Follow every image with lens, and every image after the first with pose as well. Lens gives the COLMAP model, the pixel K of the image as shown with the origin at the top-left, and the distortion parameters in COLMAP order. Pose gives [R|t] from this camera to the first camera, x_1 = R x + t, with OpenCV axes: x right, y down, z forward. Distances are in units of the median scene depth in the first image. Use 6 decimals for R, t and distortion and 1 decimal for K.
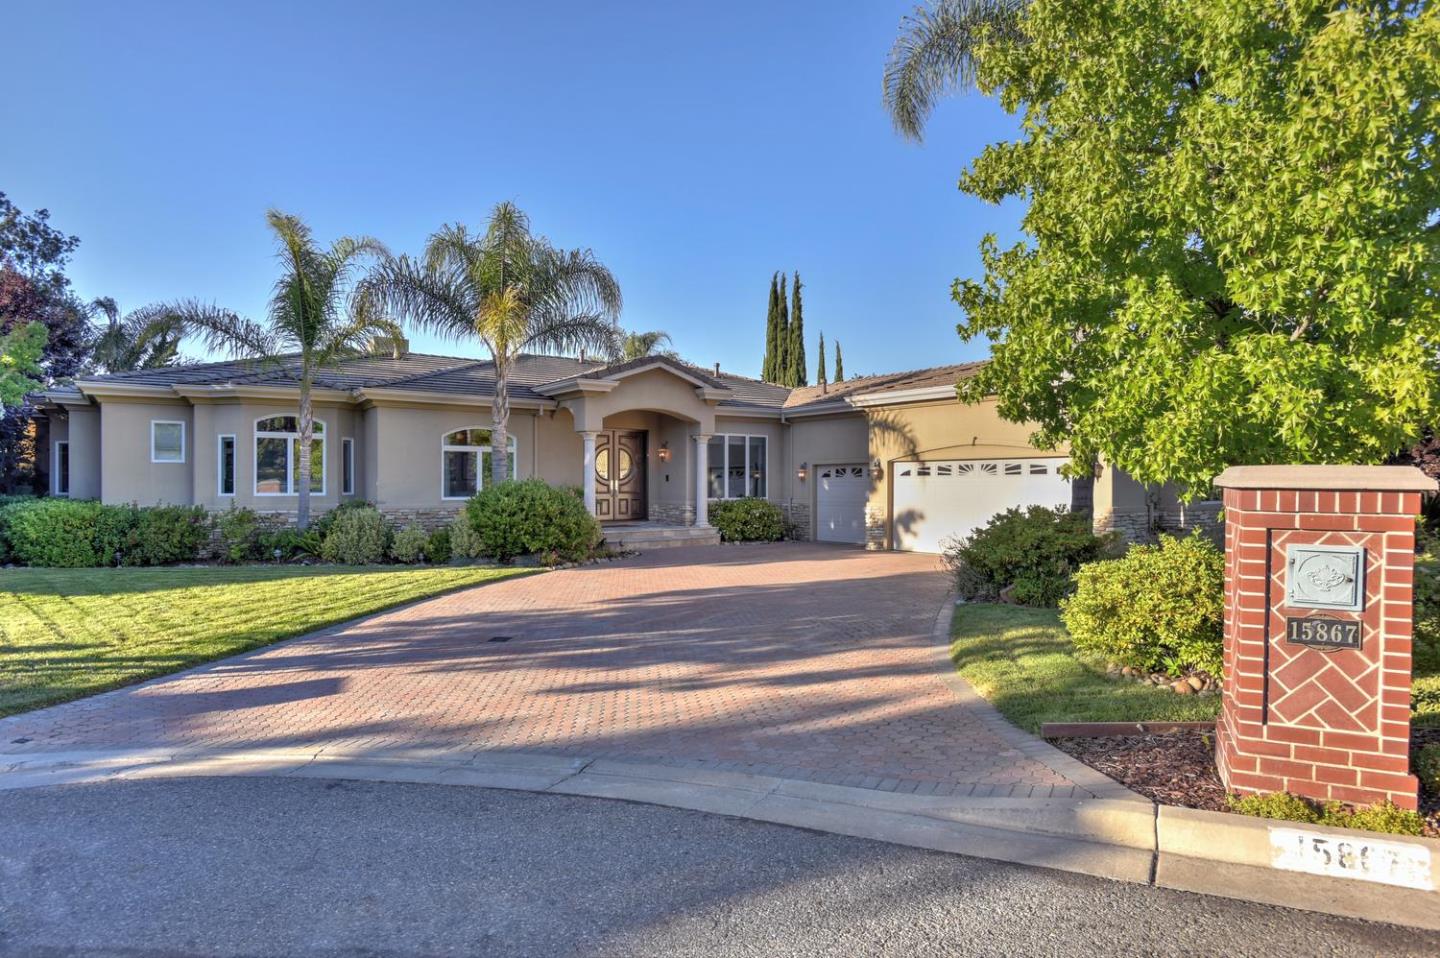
lens RADIAL K [[826.0, 0, 725.8], [0, 826.0, 490.6], [0, 0, 1]] dist [-0.022696, 0.006494]
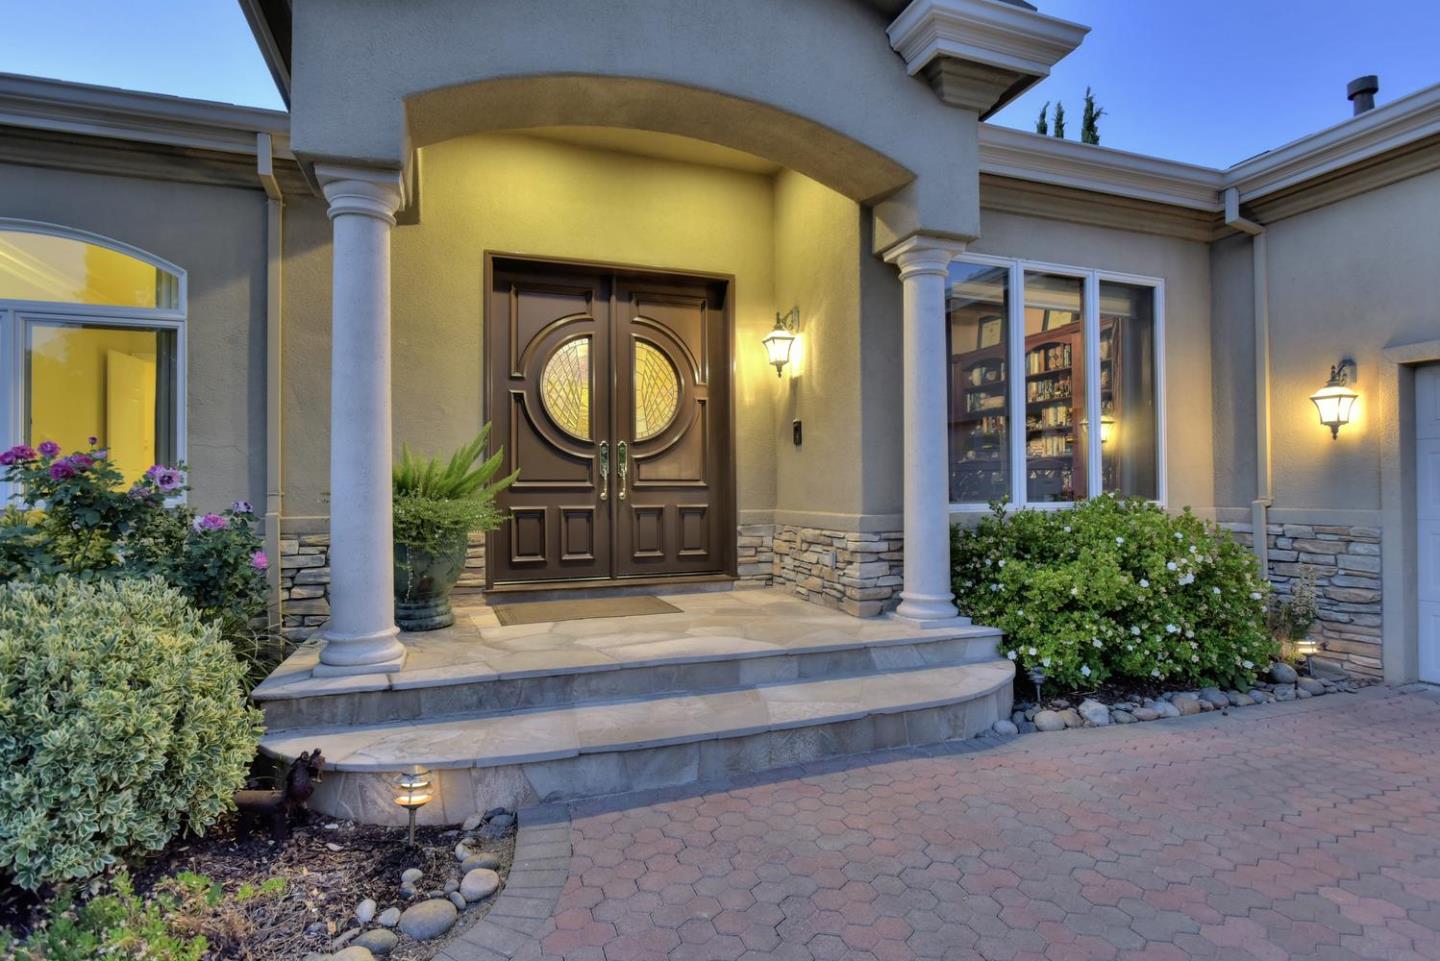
lens RADIAL K [[692.8, 0, 719.8], [0, 692.8, 487.0], [0, 0, 1]] dist [-0.010993, 0.000330]
pose [[0.956492, -0.006903, -0.291676, -0.078677], [0.002456, 0.999875, -0.015610, 0.021011], [0.291748, 0.014215, 0.956390, 2.299051]]
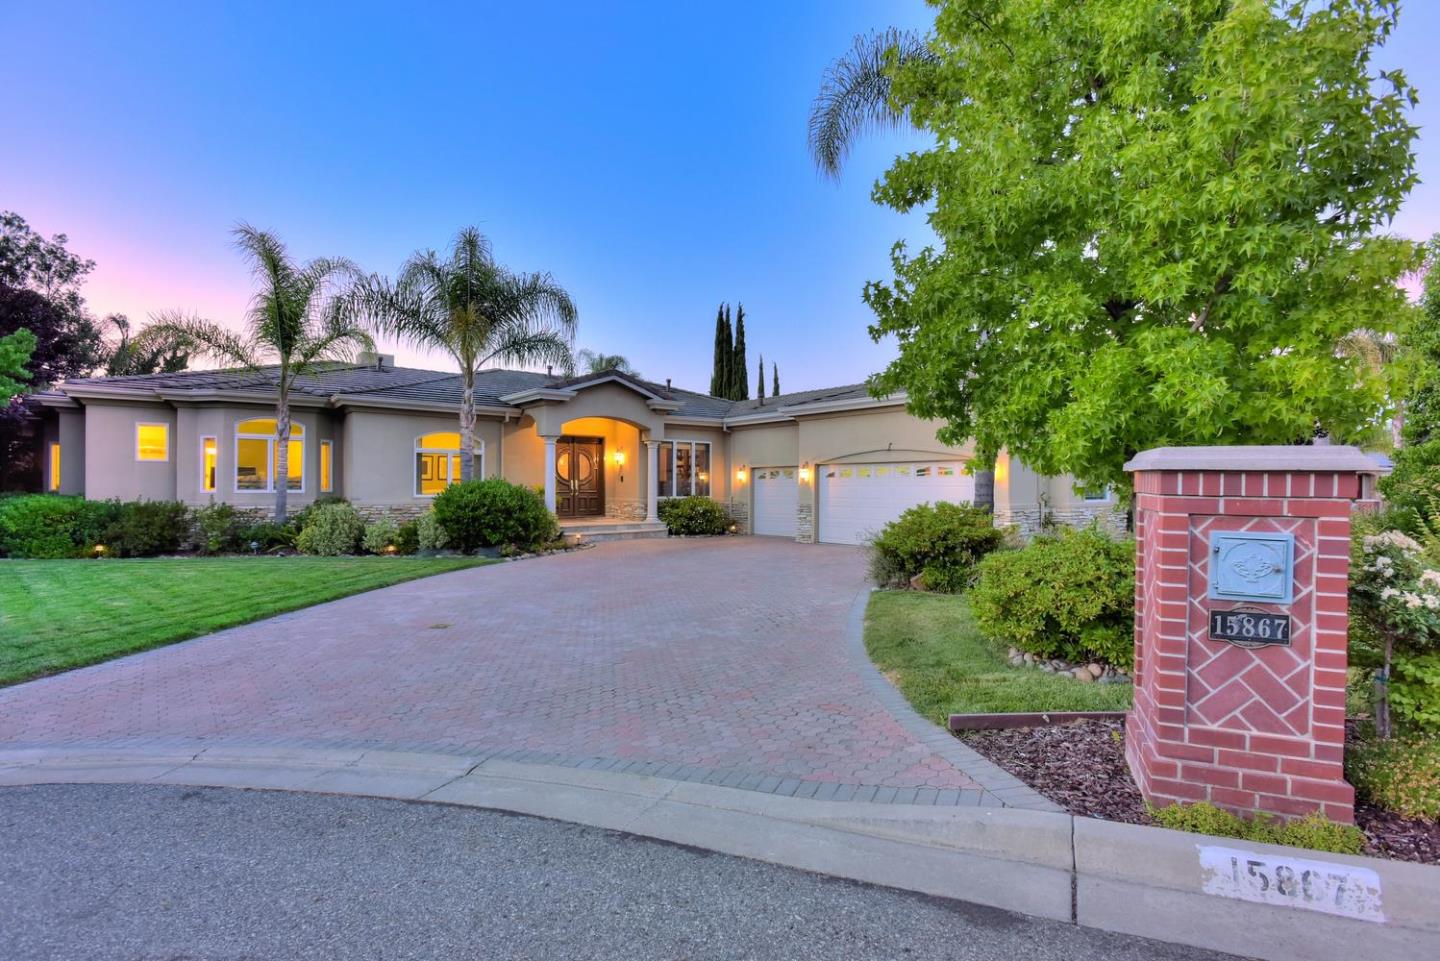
lens RADIAL K [[692.8, 0, 719.1], [0, 692.8, 486.5], [0, 0, 1]] dist [-0.010993, 0.000330]
pose [[0.998888, 0.003344, 0.047031, 0.053273], [-0.002883, 0.999947, -0.009882, 0.013430], [-0.047062, 0.009735, 0.998845, 0.138083]]
